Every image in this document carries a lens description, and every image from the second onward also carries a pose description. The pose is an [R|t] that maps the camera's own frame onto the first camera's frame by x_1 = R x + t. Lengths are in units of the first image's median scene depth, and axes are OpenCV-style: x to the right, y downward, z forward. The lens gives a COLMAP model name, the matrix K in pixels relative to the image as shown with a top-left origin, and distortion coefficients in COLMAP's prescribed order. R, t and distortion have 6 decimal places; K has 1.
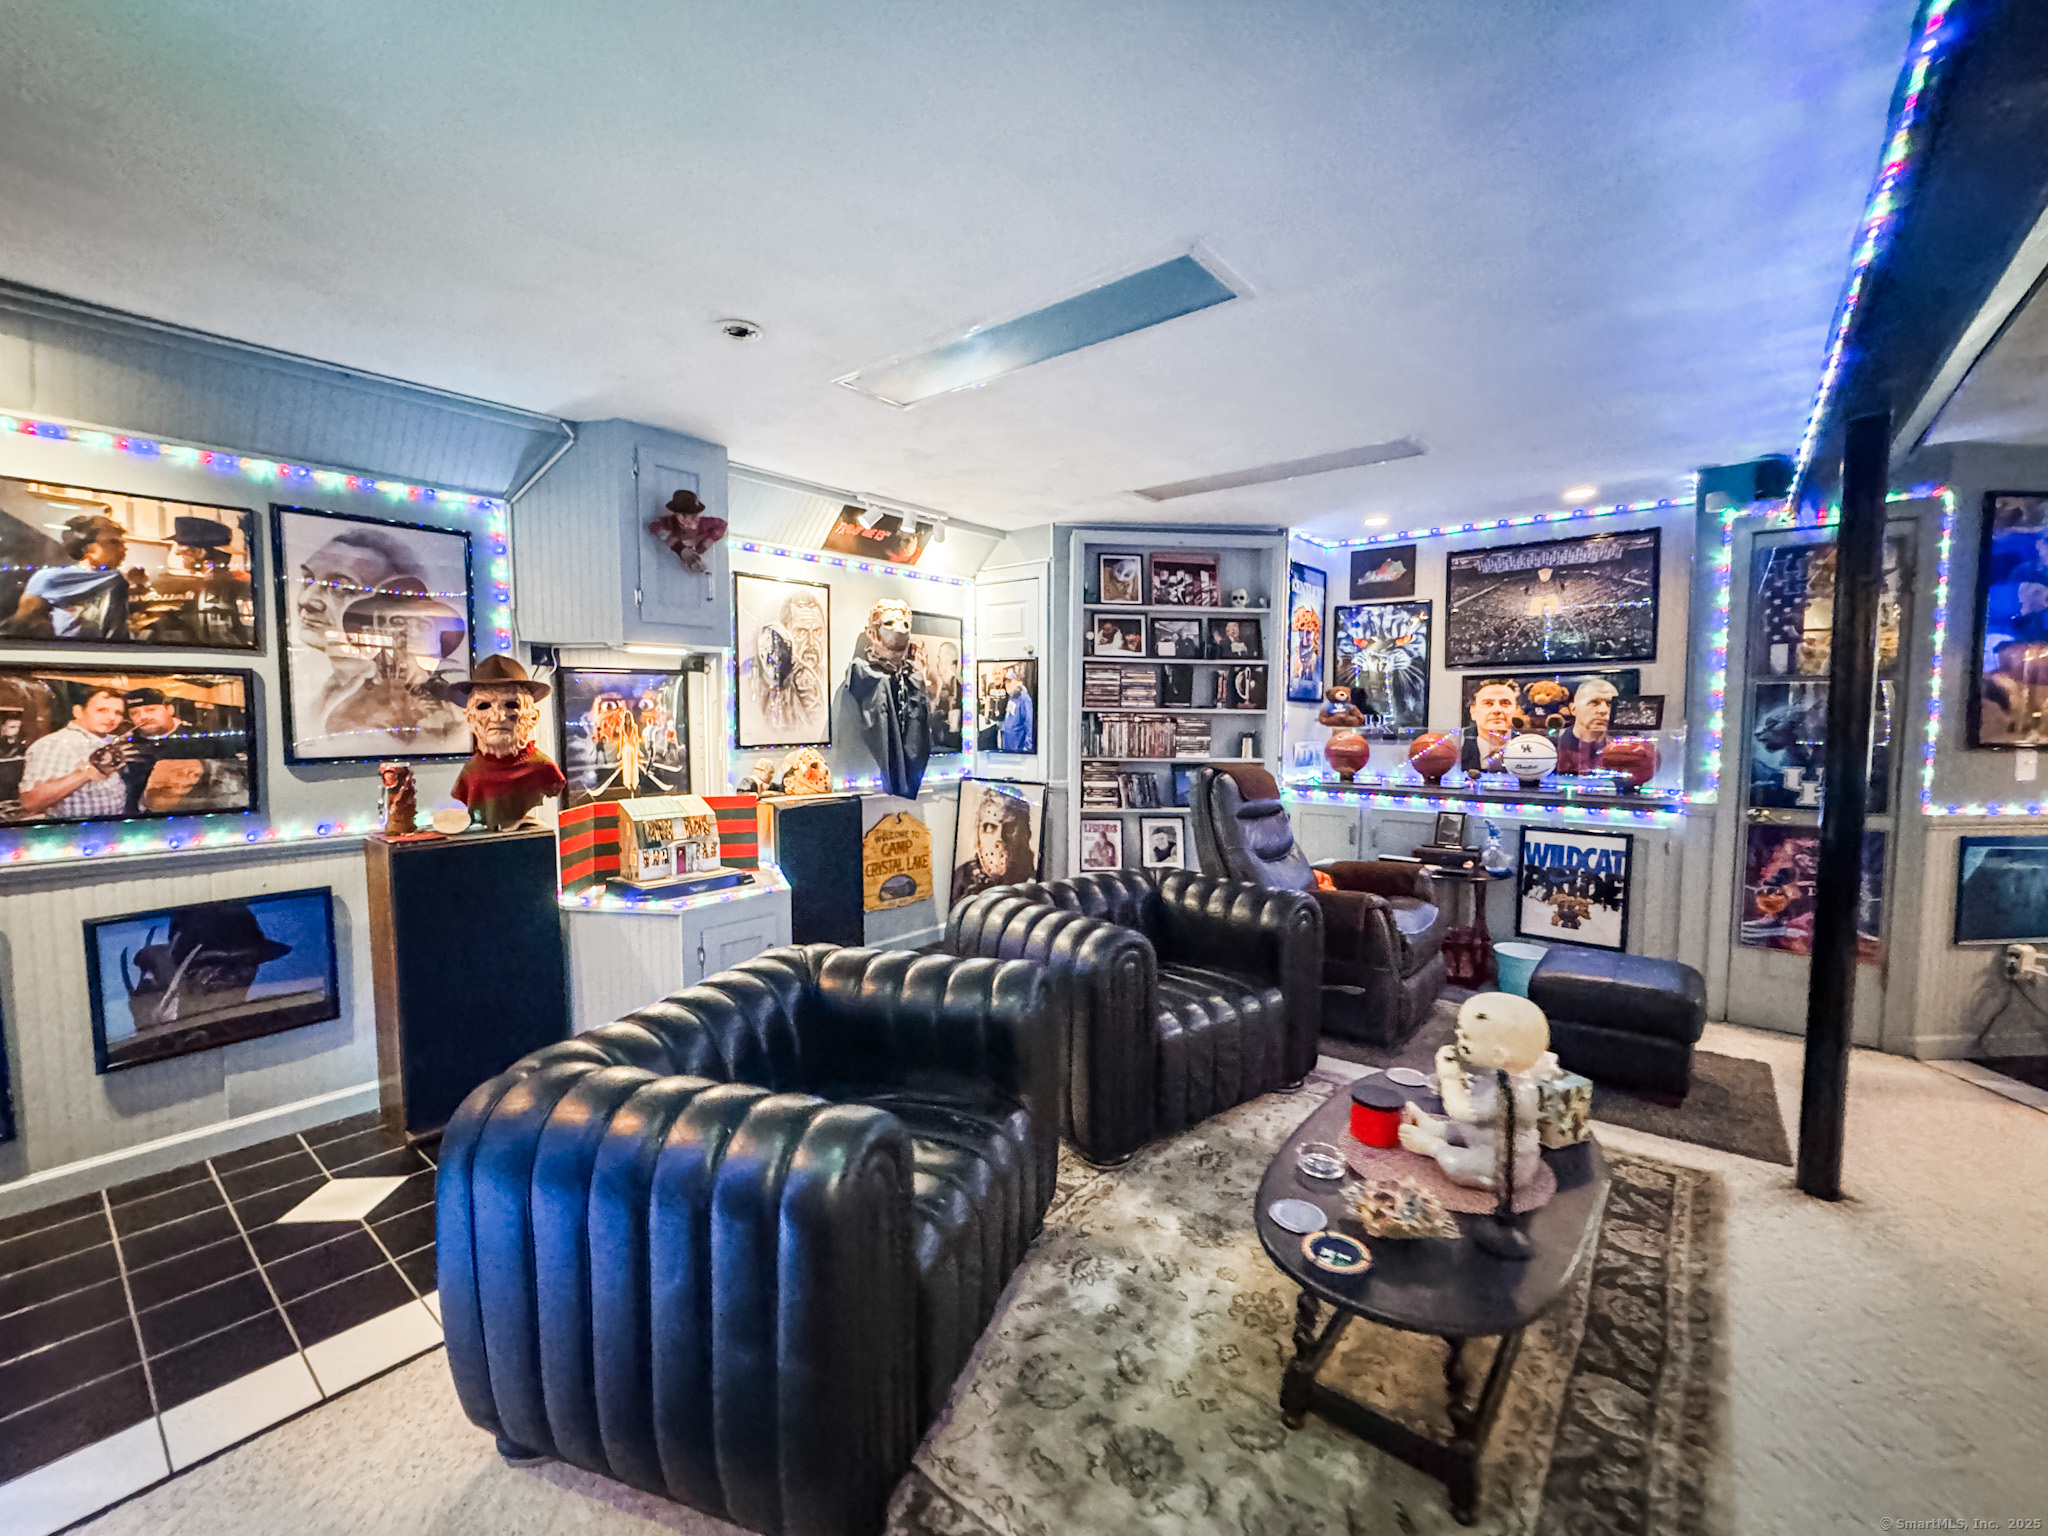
lens RADIAL K [[847.6, 0, 1024.0], [0, 847.6, 768.0], [0, 0, 1]] dist [0.000603, 0.000039]
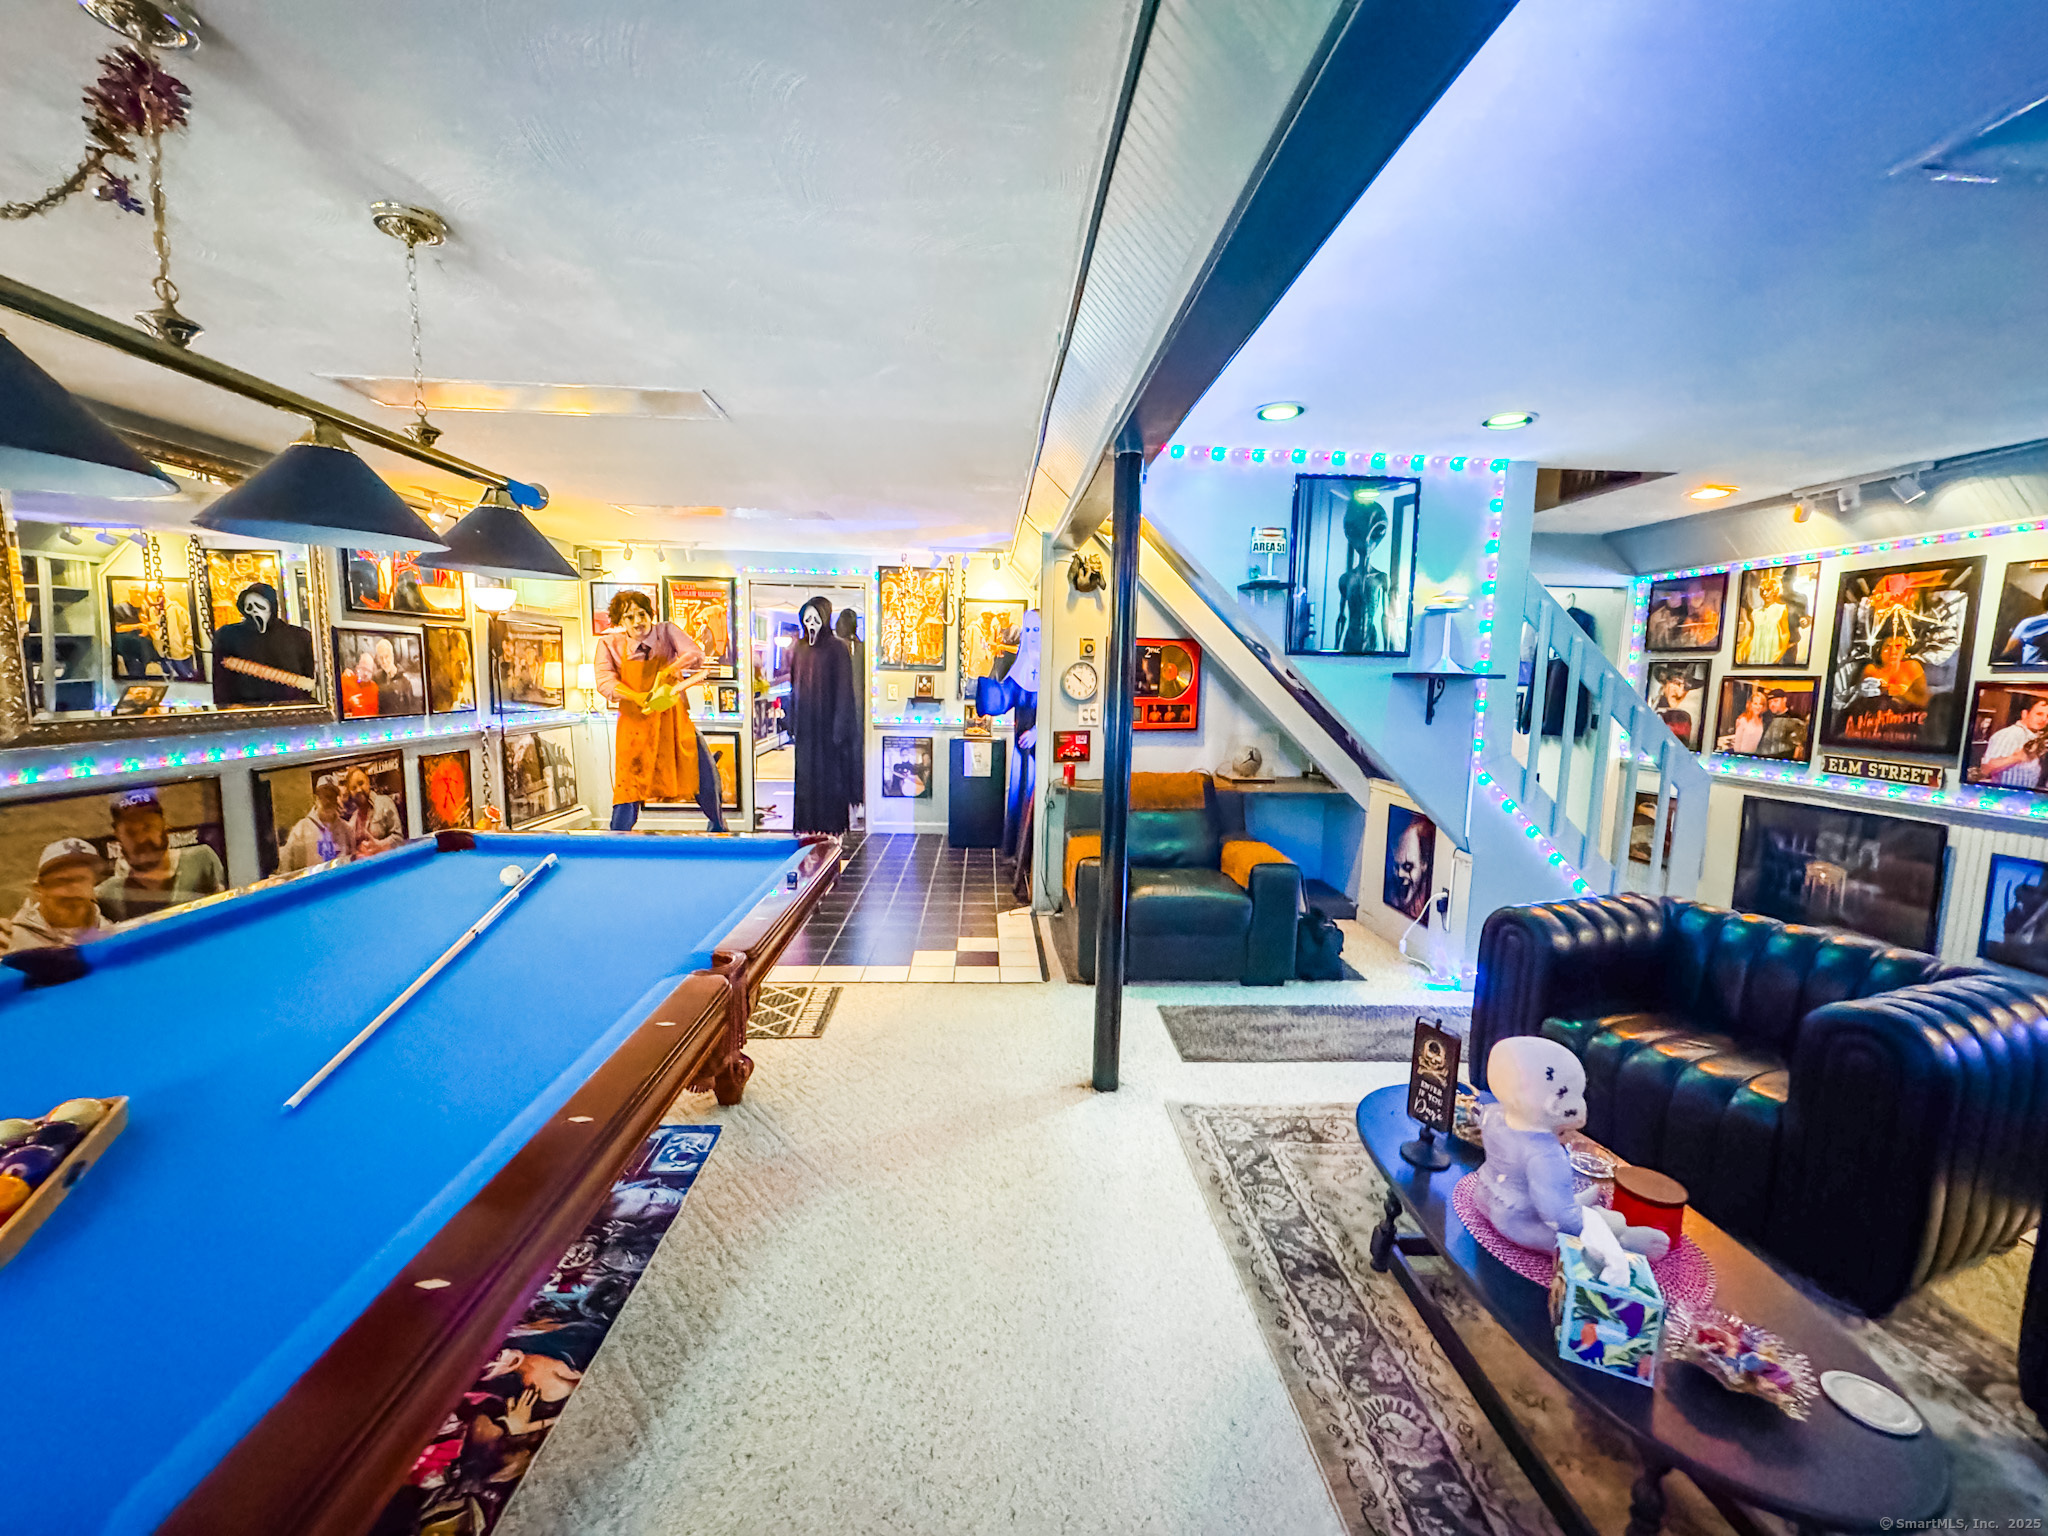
lens RADIAL K [[816.7, 0, 1020.9], [0, 816.7, 771.6], [0, 0, 1]] dist [-0.006250, 0.000159]
pose [[-0.740218, 0.067233, -0.668997, 0.588055], [-0.067854, 0.982439, 0.173811, -0.049779], [0.668934, 0.174052, -0.722657, 0.457983]]
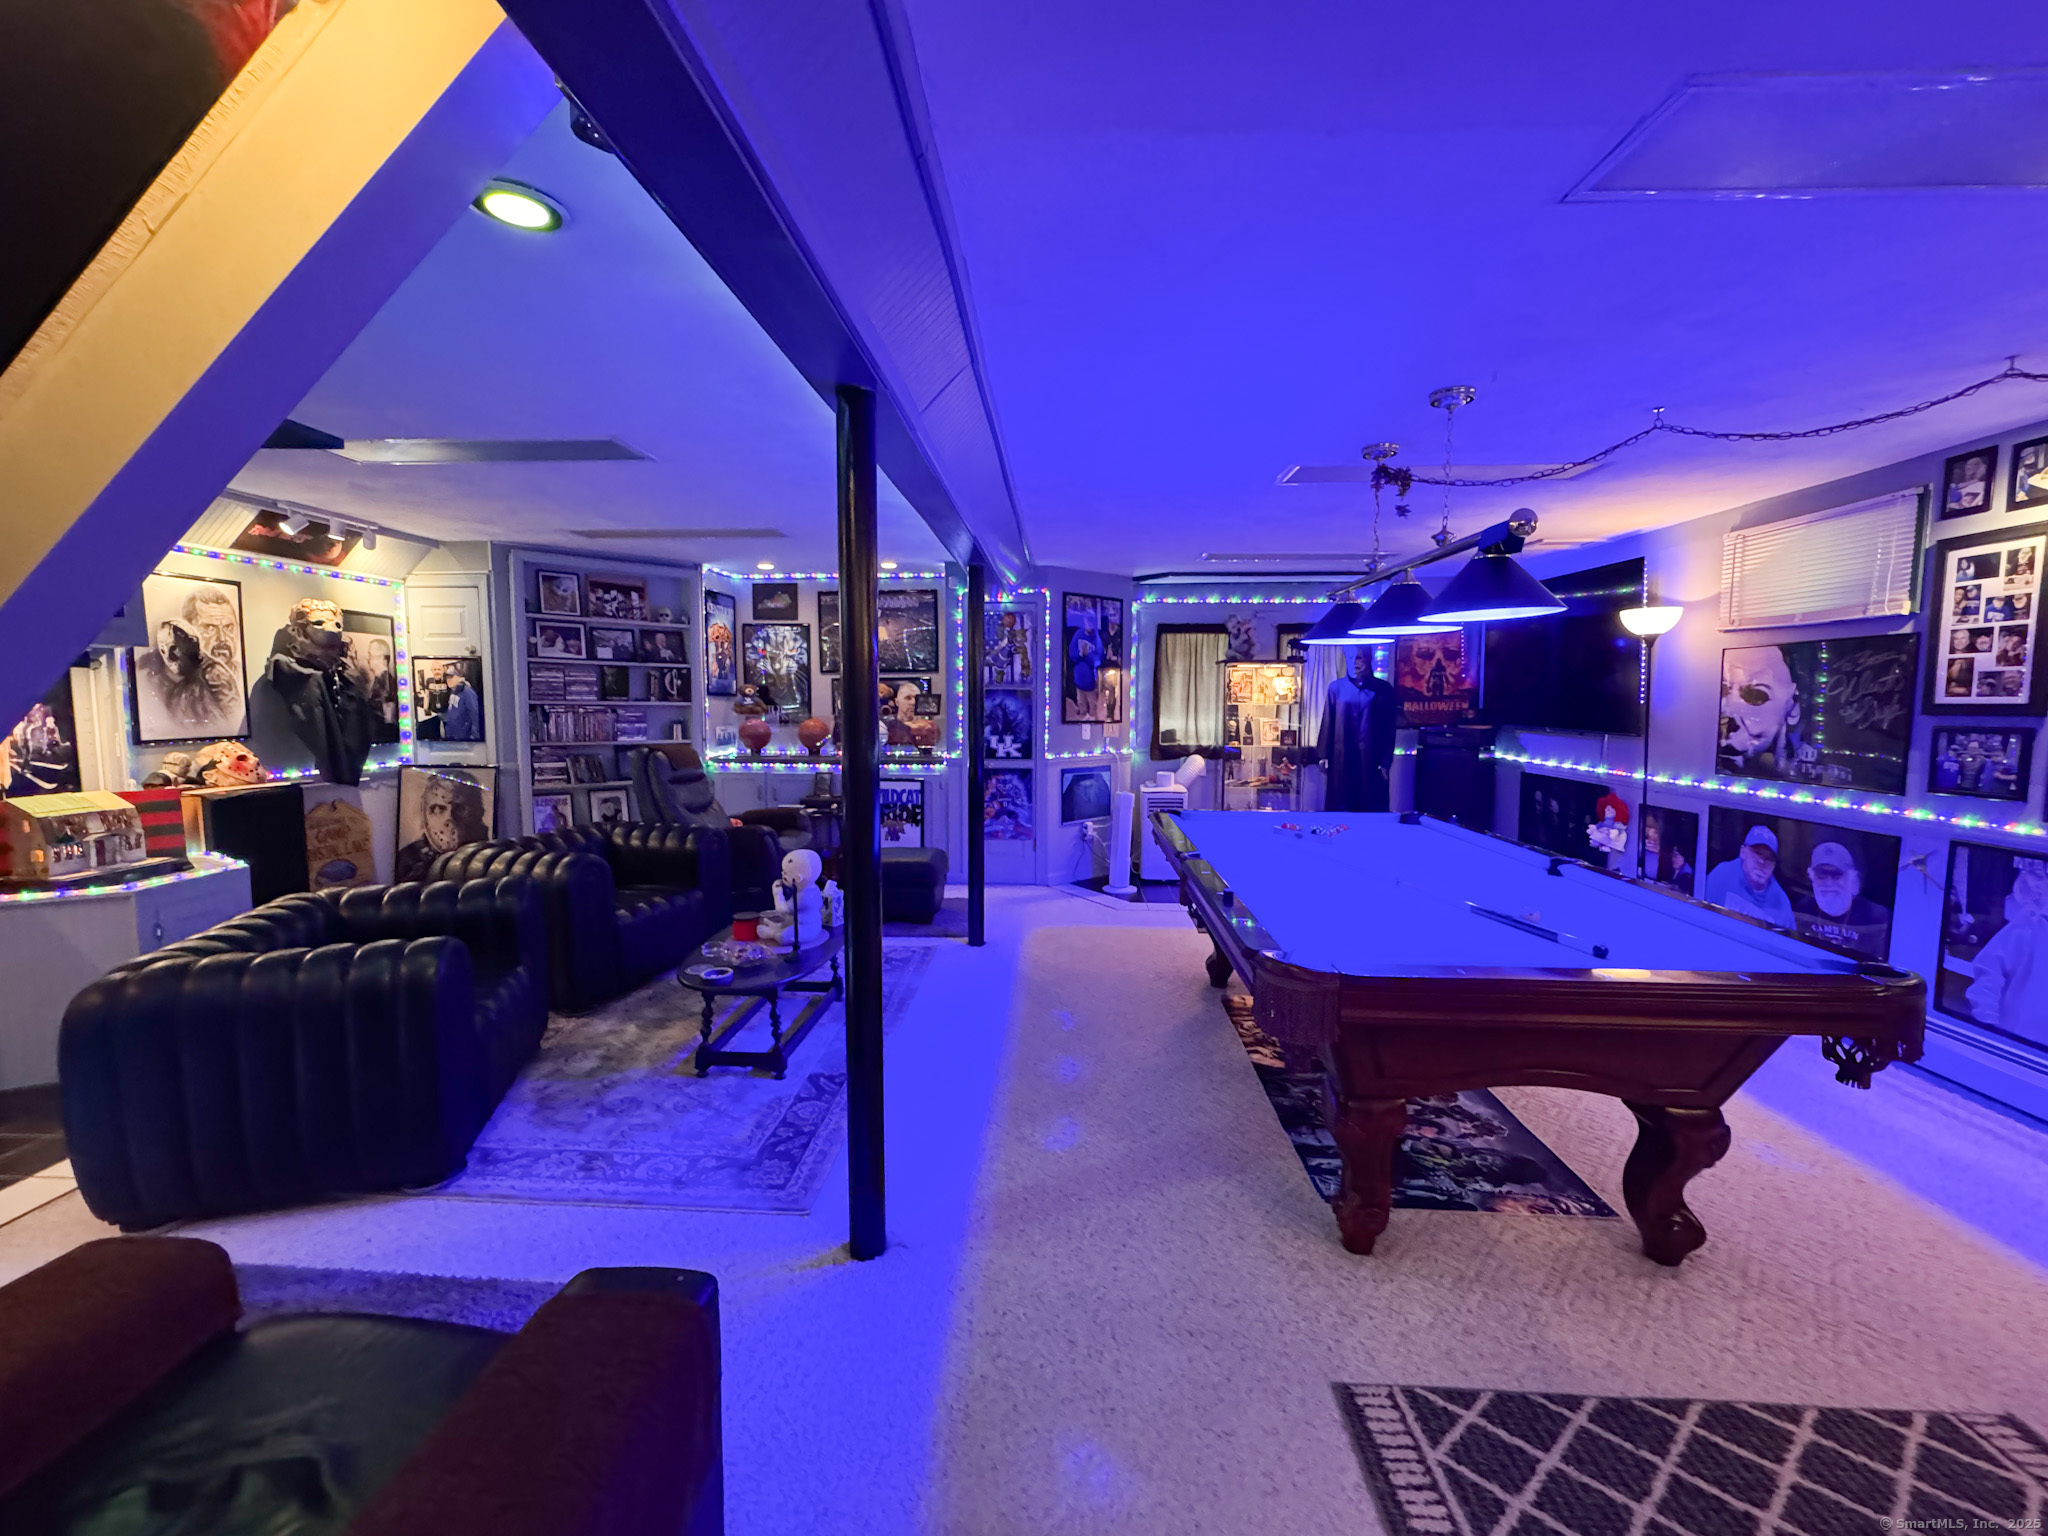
lens RADIAL K [[816.7, 0, 1020.9], [0, 816.7, 771.6], [0, 0, 1]] dist [-0.006250, 0.000159]
pose [[0.803088, -0.051454, 0.593635, -0.063165], [0.035664, 0.998629, 0.038309, 0.008668], [-0.594793, -0.009594, 0.803822, -0.341390]]
